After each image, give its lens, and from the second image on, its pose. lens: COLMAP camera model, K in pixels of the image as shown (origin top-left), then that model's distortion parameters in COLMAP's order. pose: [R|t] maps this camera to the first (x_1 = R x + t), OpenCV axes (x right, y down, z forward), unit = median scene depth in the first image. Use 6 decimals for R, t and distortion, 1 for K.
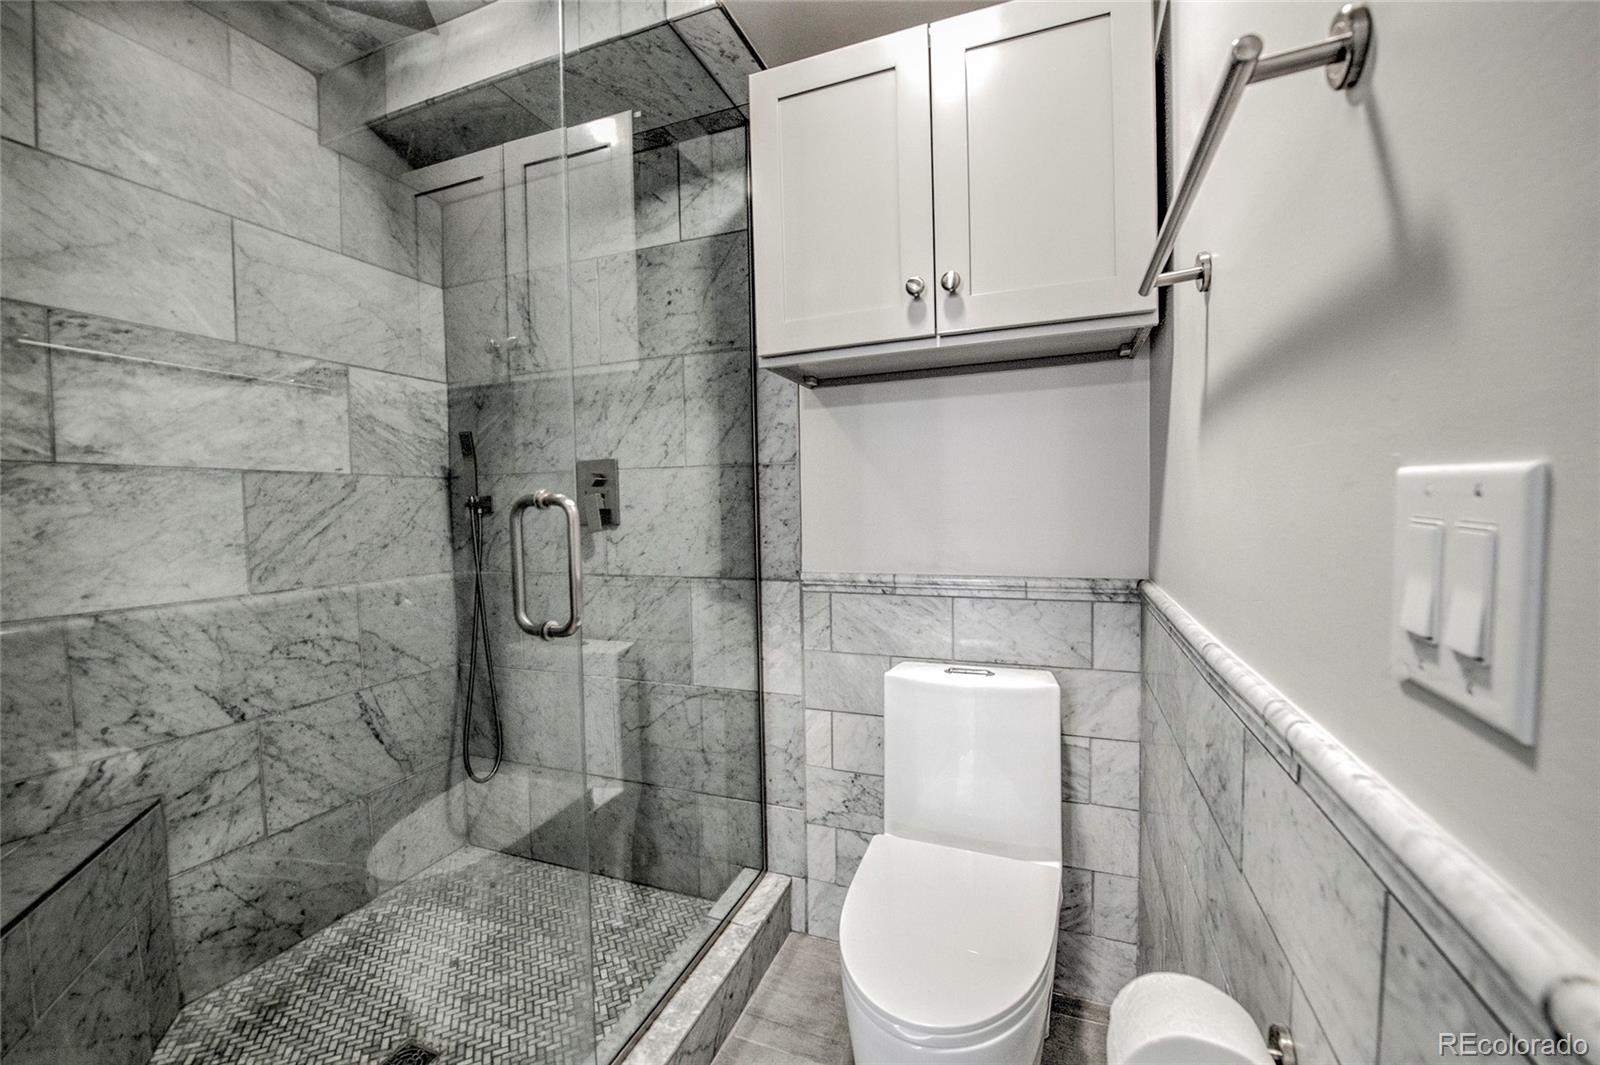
lens RADIAL K [[650.5, 0, 798.0], [0, 650.5, 535.0], [0, 0, 1]] dist [-0.001076, -0.008552]
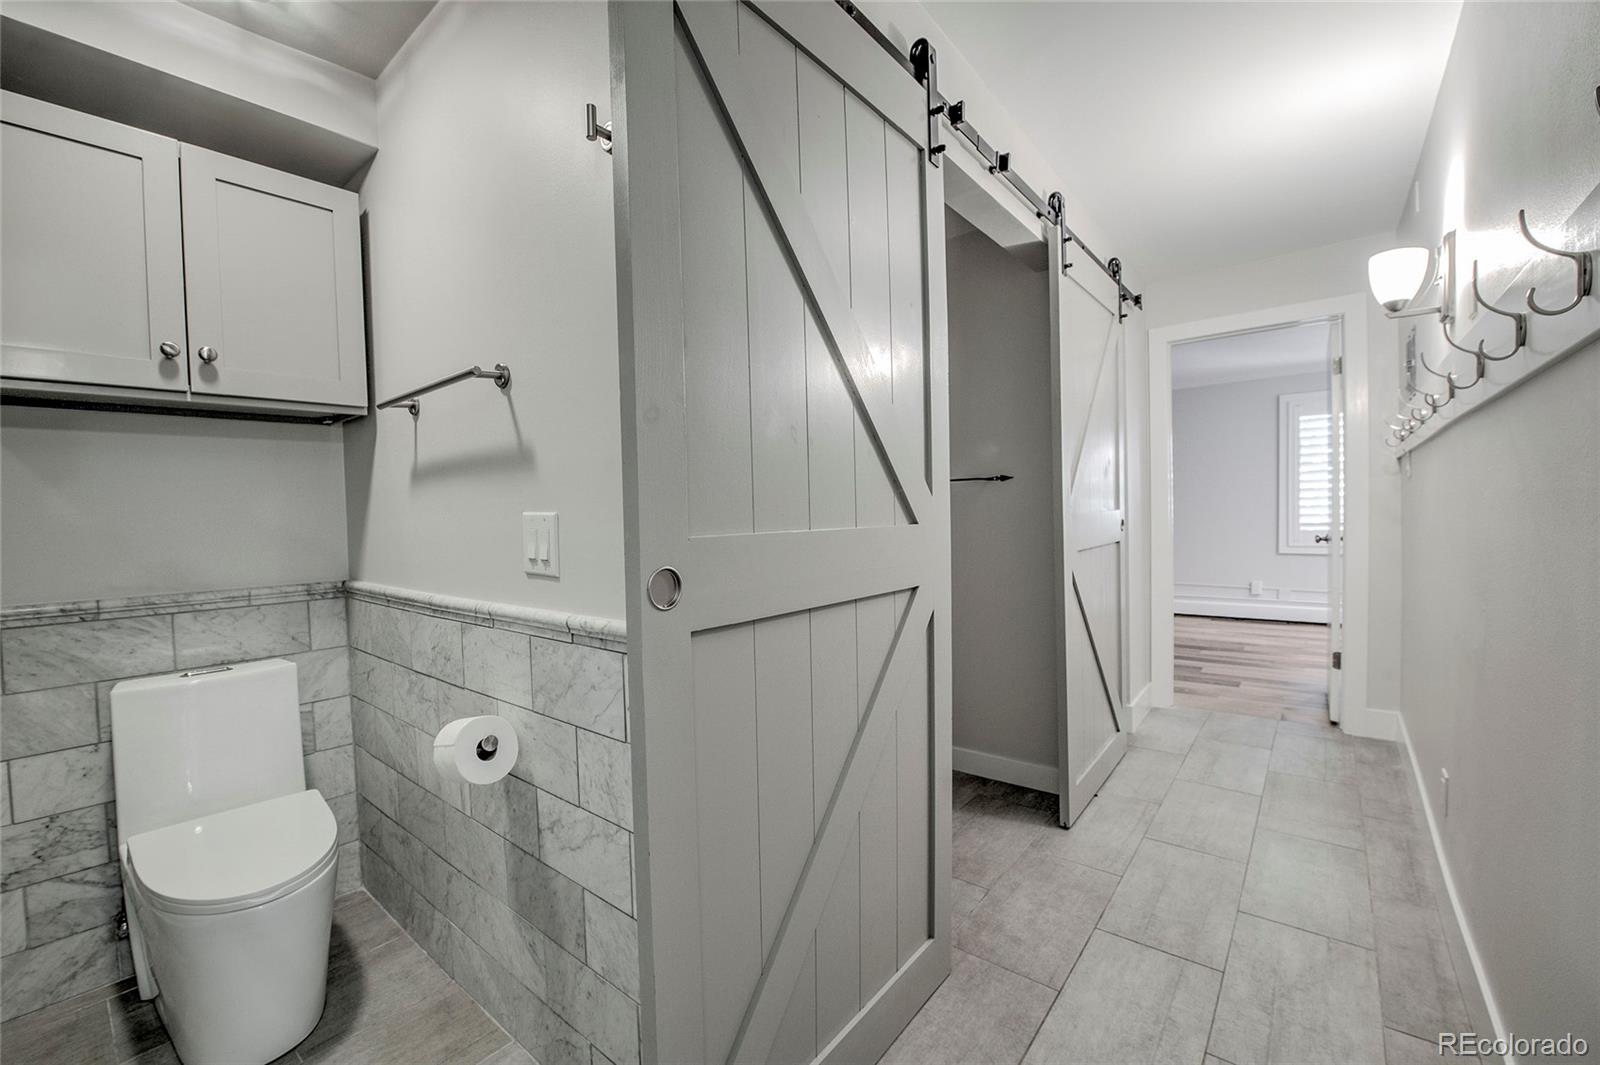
lens RADIAL K [[650.5, 0, 798.0], [0, 650.5, 535.0], [0, 0, 1]] dist [-0.001076, -0.008552]
pose [[0.309269, -0.020307, 0.950758, -0.505177], [0.061552, 0.998103, 0.001296, 0.027318], [-0.948981, 0.058120, 0.309932, -0.385140]]
